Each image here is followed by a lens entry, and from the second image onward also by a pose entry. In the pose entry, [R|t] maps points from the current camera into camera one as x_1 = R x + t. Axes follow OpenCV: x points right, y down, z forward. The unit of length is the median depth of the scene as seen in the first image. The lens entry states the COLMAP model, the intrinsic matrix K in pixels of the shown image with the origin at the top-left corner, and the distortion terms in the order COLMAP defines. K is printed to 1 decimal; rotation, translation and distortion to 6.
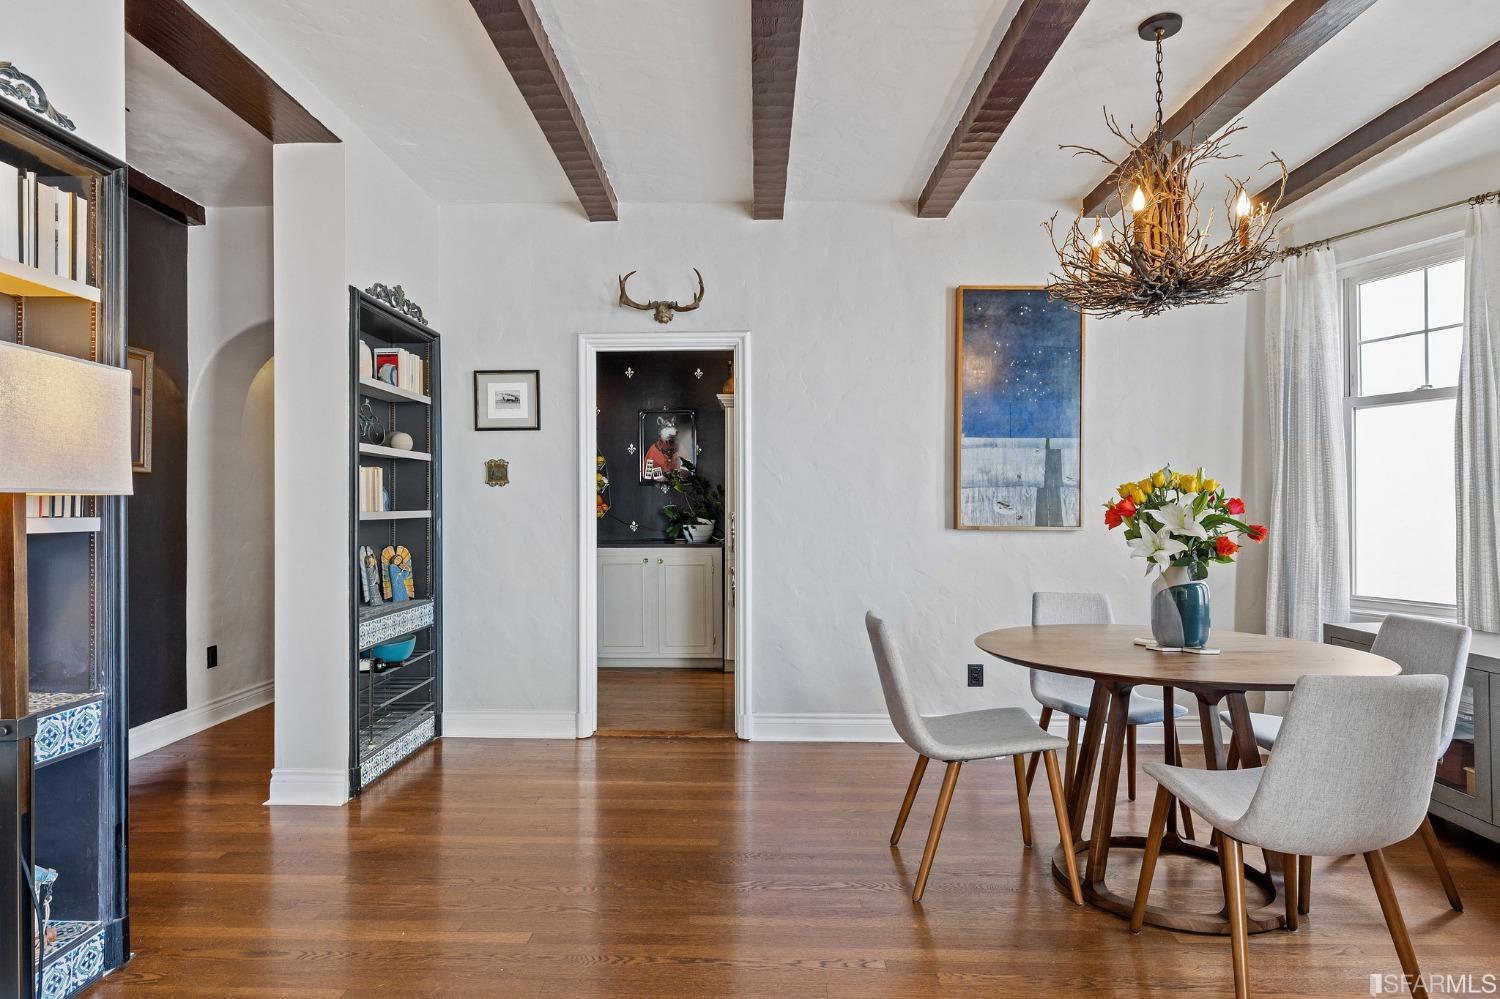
lens RADIAL K [[821.8, 0, 754.0], [0, 821.8, 504.7], [0, 0, 1]] dist [-0.005565, 0.004465]
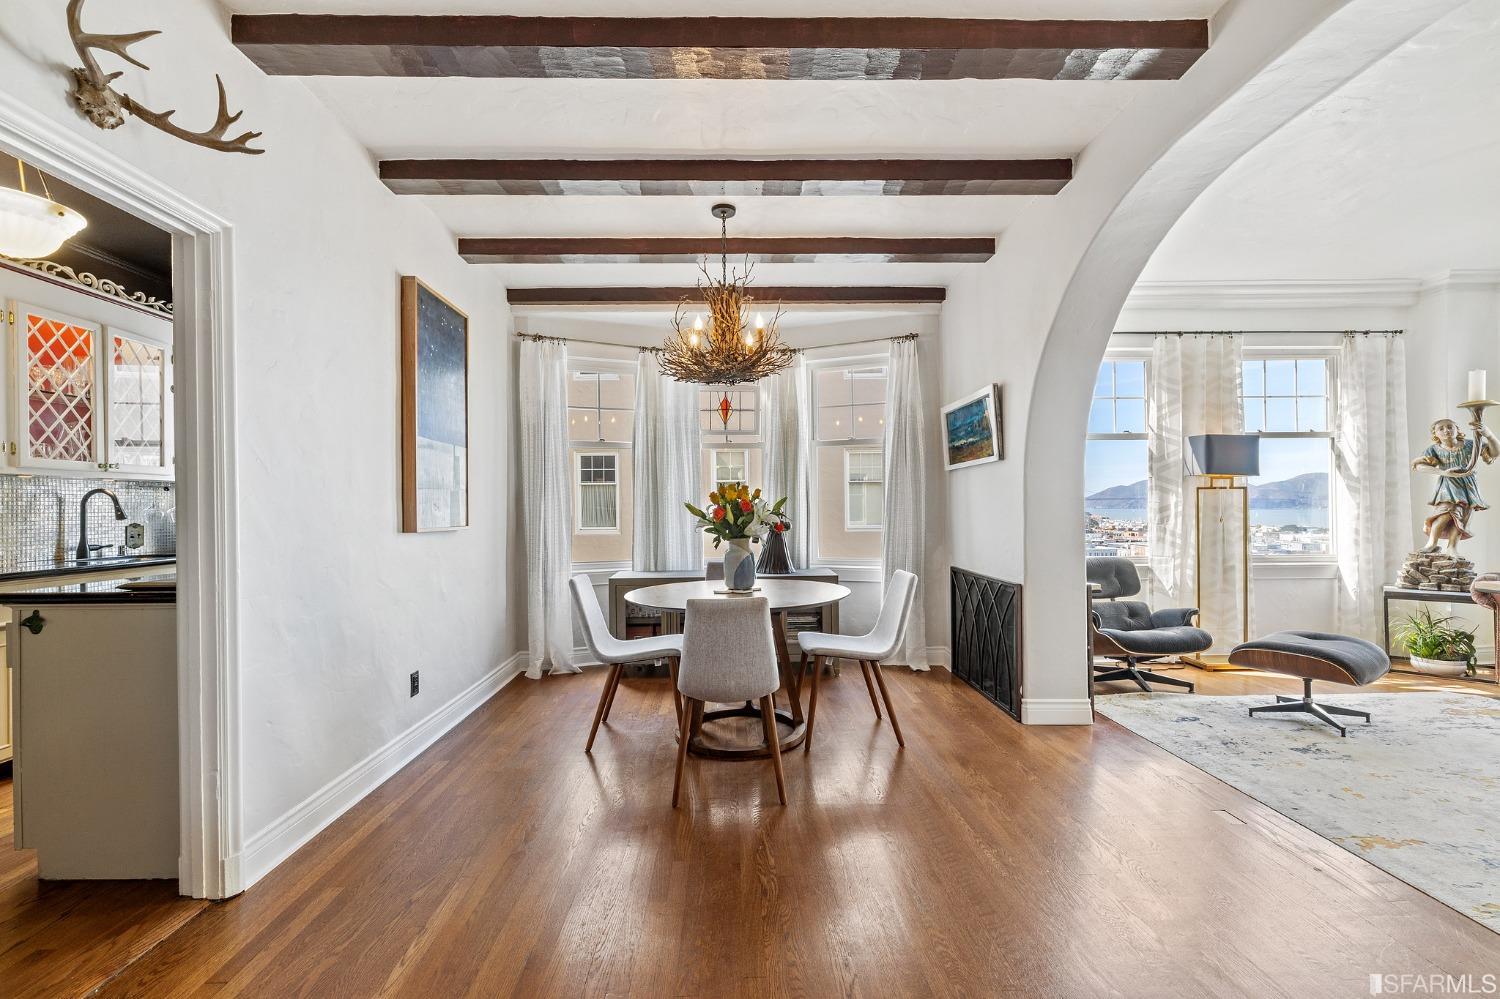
lens RADIAL K [[638.8, 0, 742.5], [0, 638.8, 504.6], [0, 0, 1]] dist [-0.001222, 0.000473]
pose [[-0.020881, 0.004946, 0.999770, -0.500668], [0.005210, 0.999975, -0.004838, 0.003060], [-0.999768, 0.005108, -0.020907, 0.648967]]
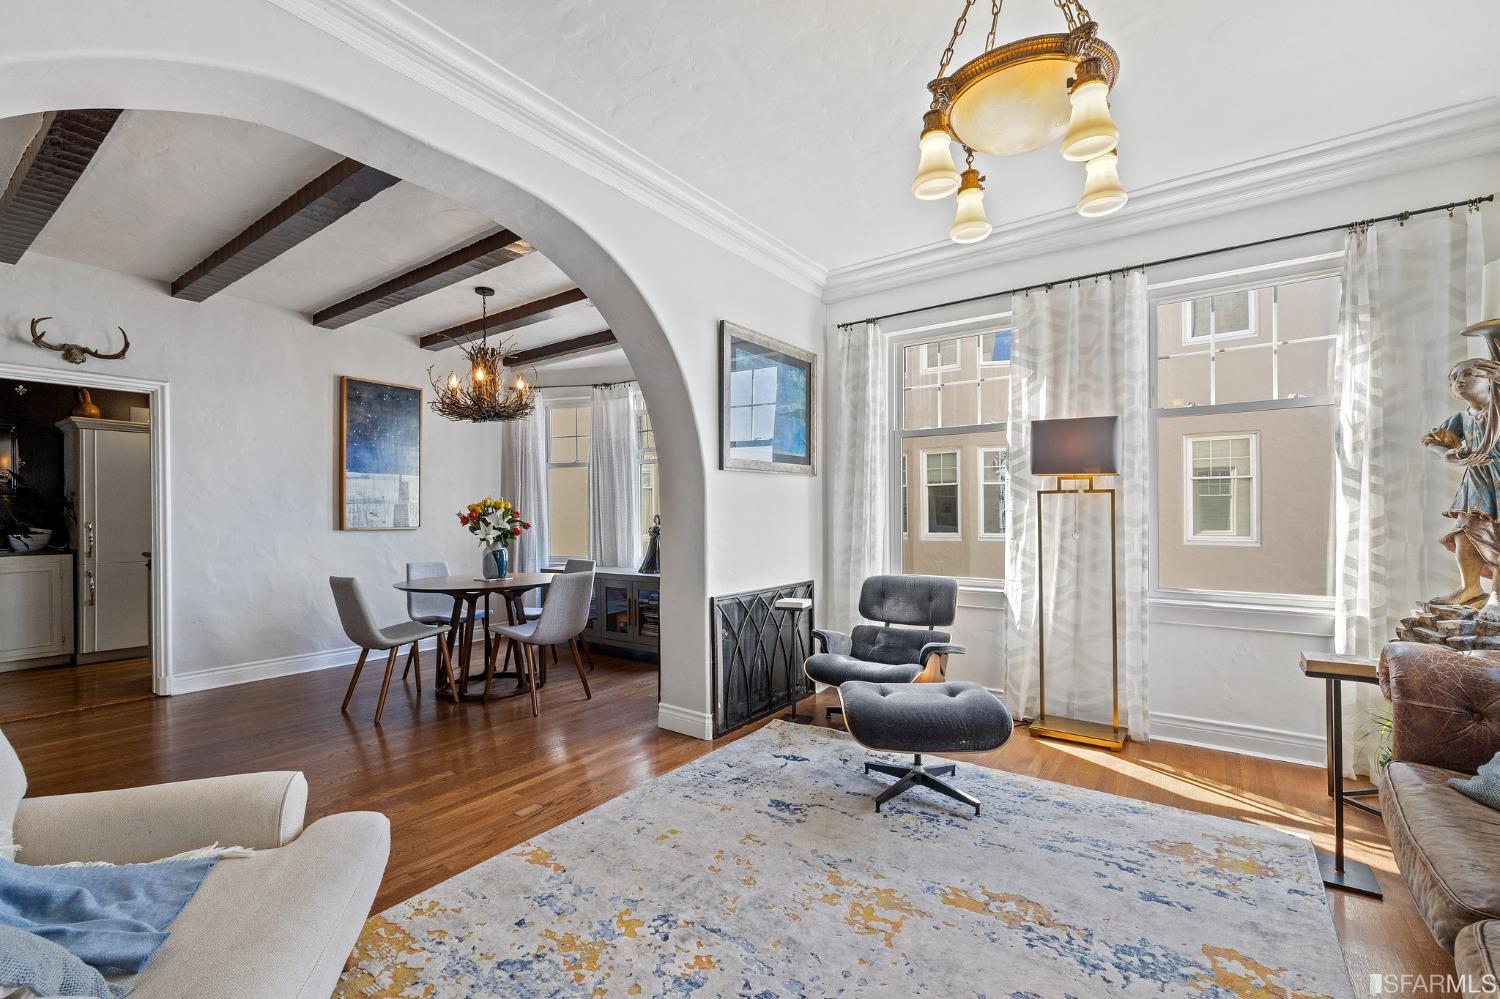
lens RADIAL K [[638.8, 0, 732.3], [0, 638.8, 512.3], [0, 0, 1]] dist [-0.001222, 0.000473]
pose [[0.582887, -0.001769, 0.812551, -0.318198], [0.003049, 0.999995, -0.000011, -0.001912], [-0.812547, 0.002484, 0.582890, -0.326516]]
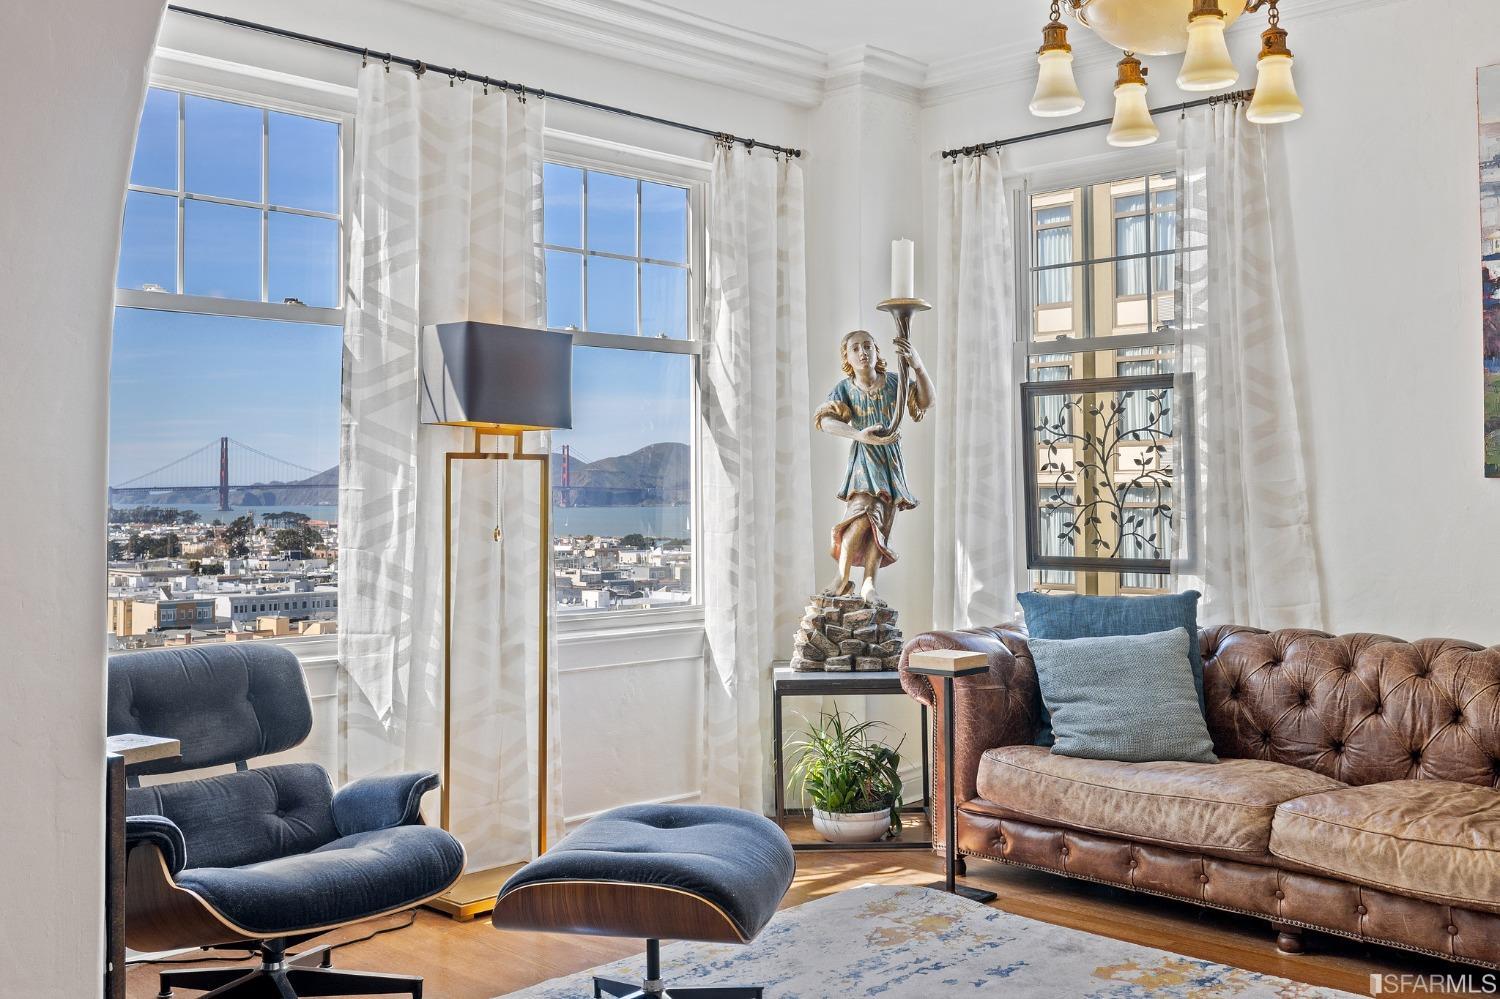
lens RADIAL K [[1502.4, 0, 739.5], [0, 1502.4, 425.7], [0, 0, 1]] dist [0.003848, 0.000000]
pose [[-0.717489, 0.036572, 0.695609, -0.273948], [0.004171, 0.998828, -0.048213, 0.003461], [-0.696557, -0.031691, -0.716801, 0.438867]]
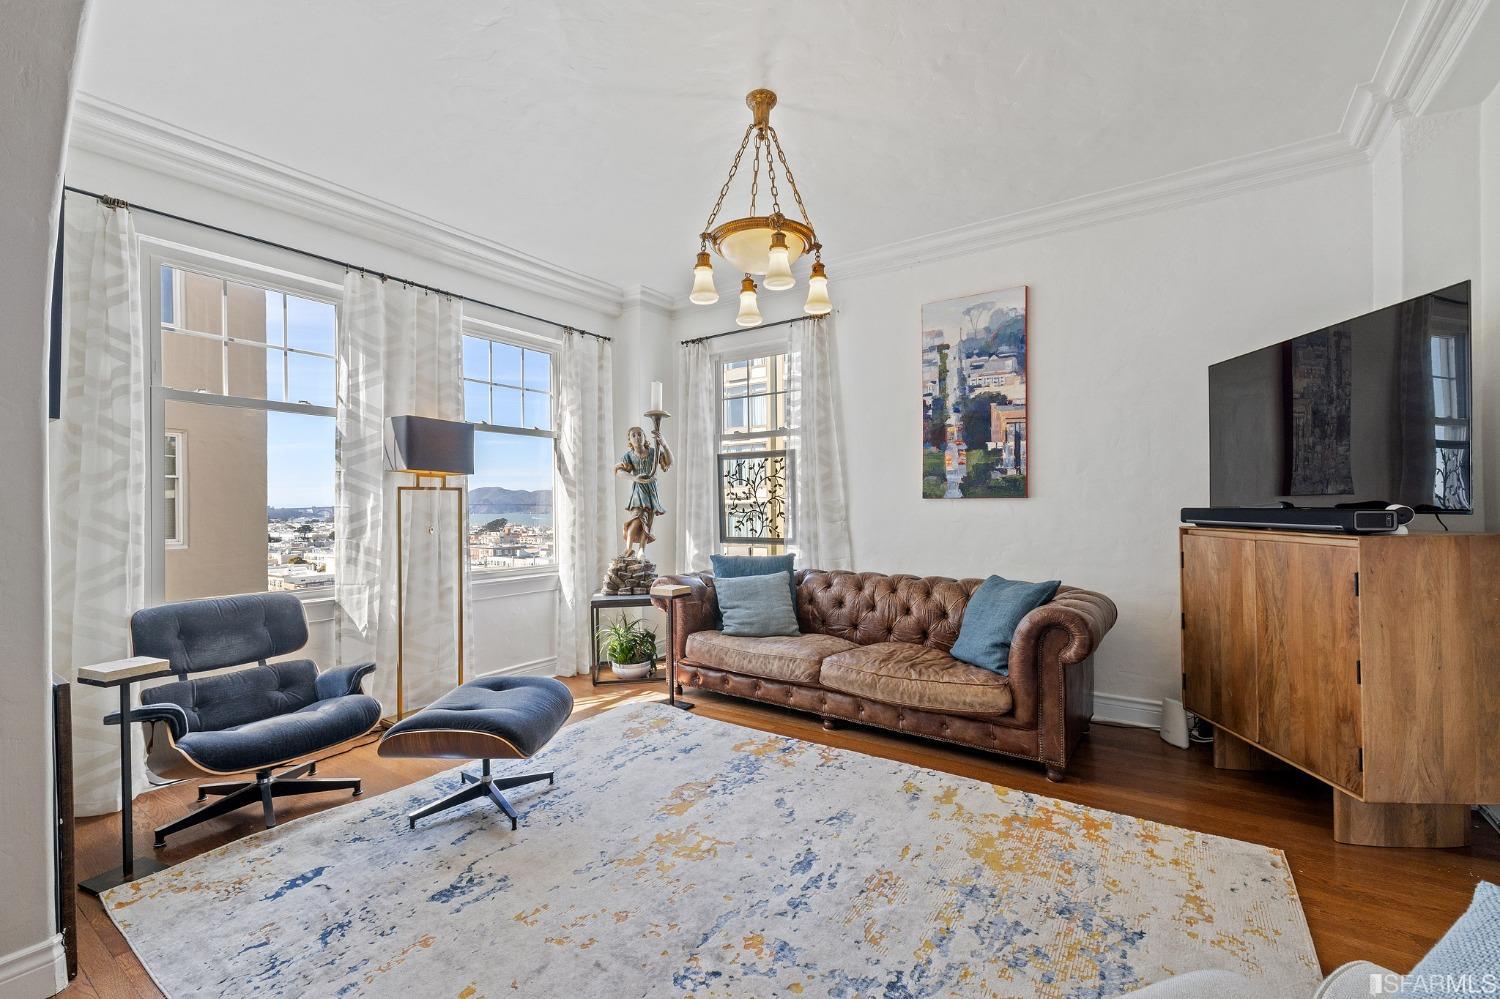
lens RADIAL K [[638.8, 0, 743.0], [0, 638.8, 504.3], [0, 0, 1]] dist [-0.001222, 0.000473]
pose [[-0.826605, 0.011143, 0.562673, -0.230582], [0.009260, 0.999938, -0.006198, 0.003003], [-0.562707, 0.000087, -0.826656, 0.262205]]
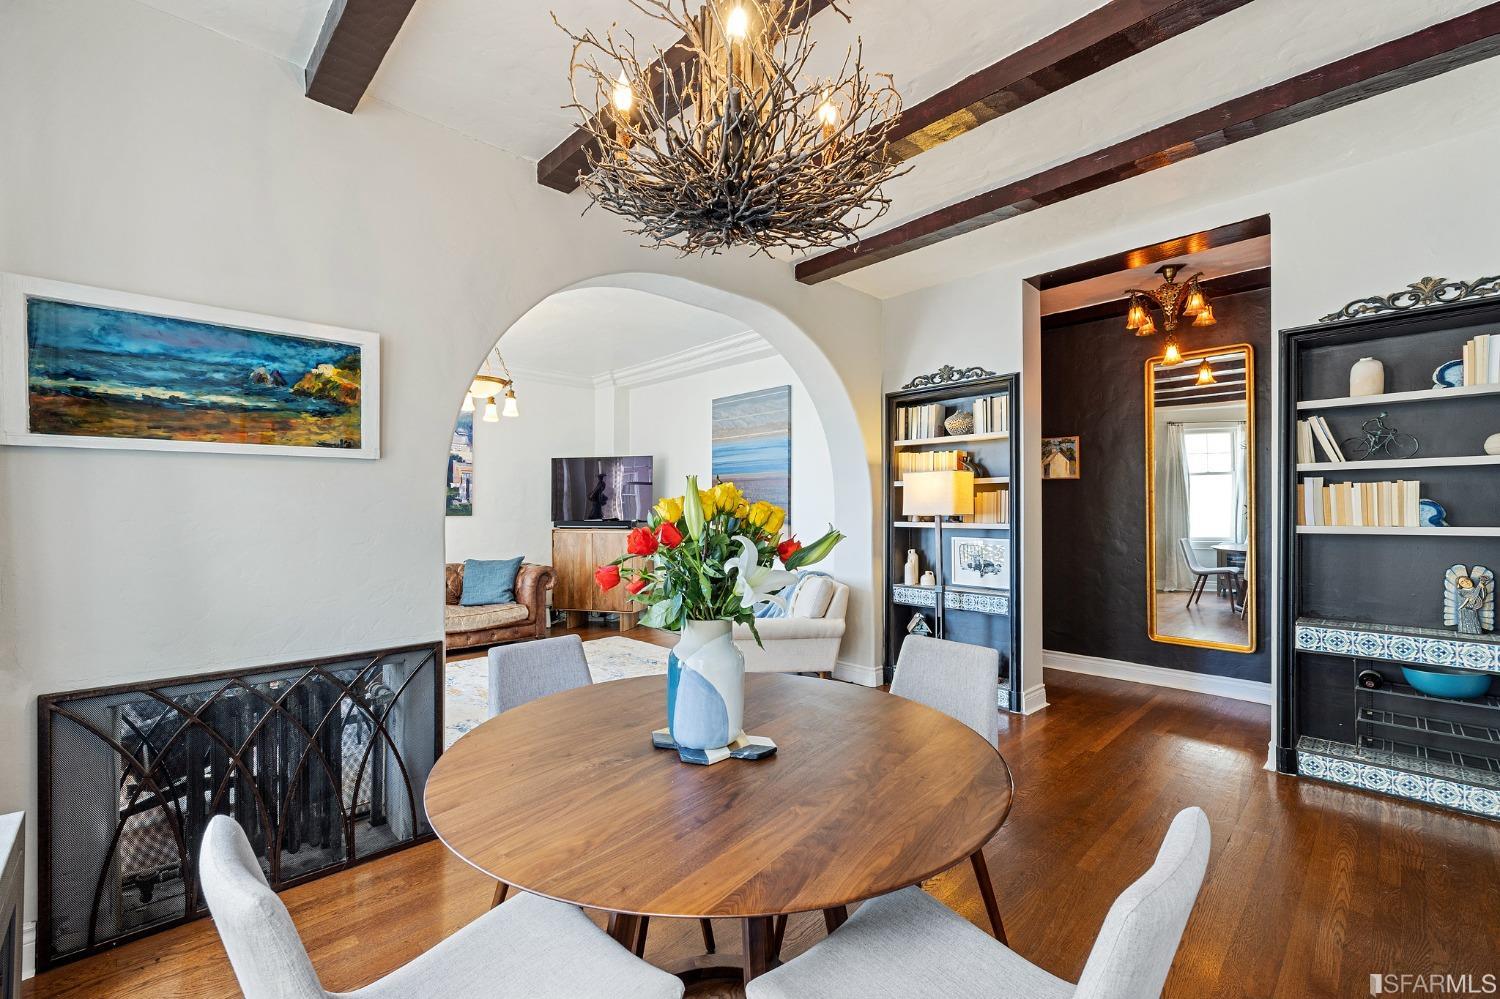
lens RADIAL K [[638.8, 0, 737.7], [0, 638.8, 506.1], [0, 0, 1]] dist [-0.001222, 0.000473]
pose [[-0.722445, -0.000775, -0.691428, 0.547239], [0.007629, 0.999930, -0.009091, -0.012325], [0.691386, -0.011842, -0.722388, 0.894771]]
